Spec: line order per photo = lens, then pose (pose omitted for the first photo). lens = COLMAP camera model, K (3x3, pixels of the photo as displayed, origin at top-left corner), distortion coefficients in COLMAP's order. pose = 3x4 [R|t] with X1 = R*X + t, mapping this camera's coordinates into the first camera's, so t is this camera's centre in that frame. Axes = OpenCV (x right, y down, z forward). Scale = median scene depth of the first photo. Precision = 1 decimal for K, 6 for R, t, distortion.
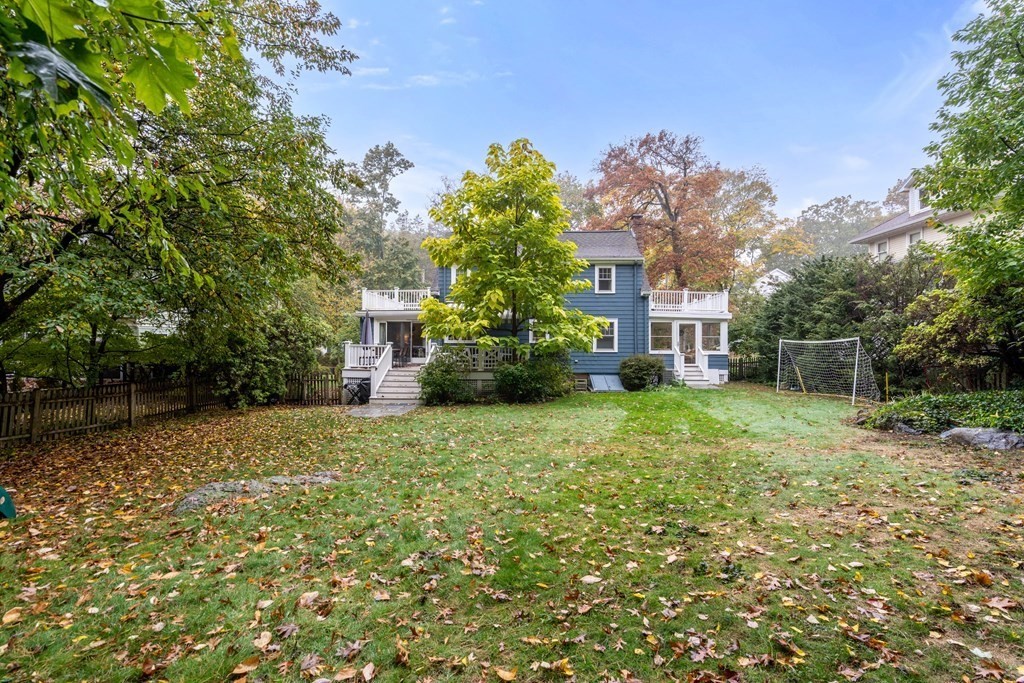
lens RADIAL K [[460.8, 0, 512.0], [0, 460.8, 341.5], [0, 0, 1]] dist [-0.010015, 0.003268]
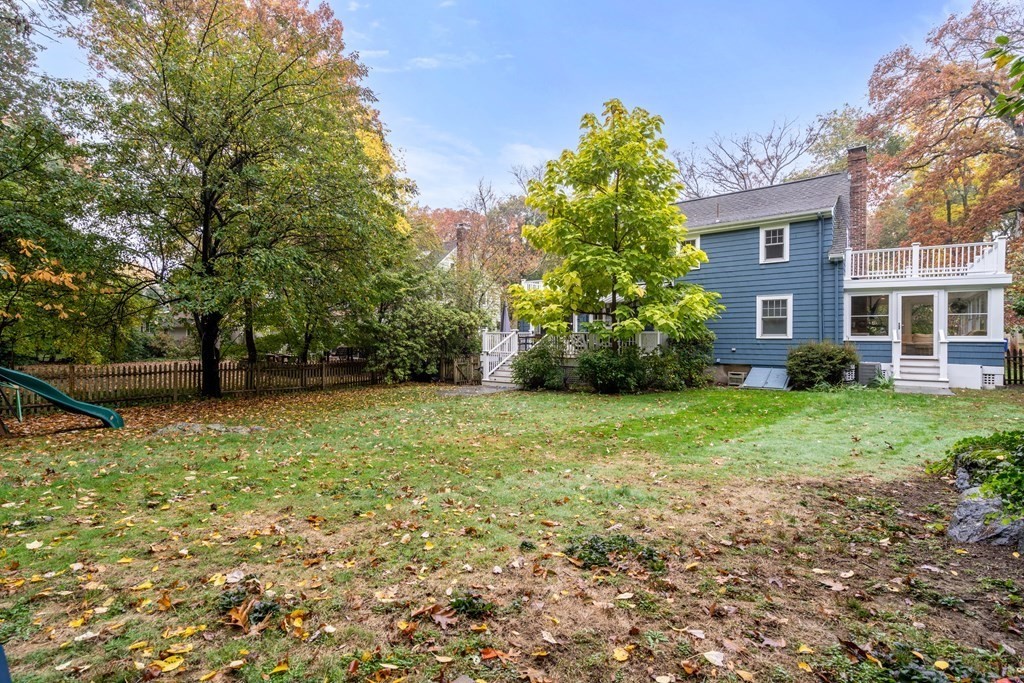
lens RADIAL K [[460.8, 0, 512.0], [0, 460.8, 341.5], [0, 0, 1]] dist [-0.010015, 0.003268]
pose [[0.804548, 0.000530, -0.593887, 0.306930], [0.013397, 0.999729, 0.019042, 0.007539], [0.593736, -0.023276, 0.804323, 0.116708]]
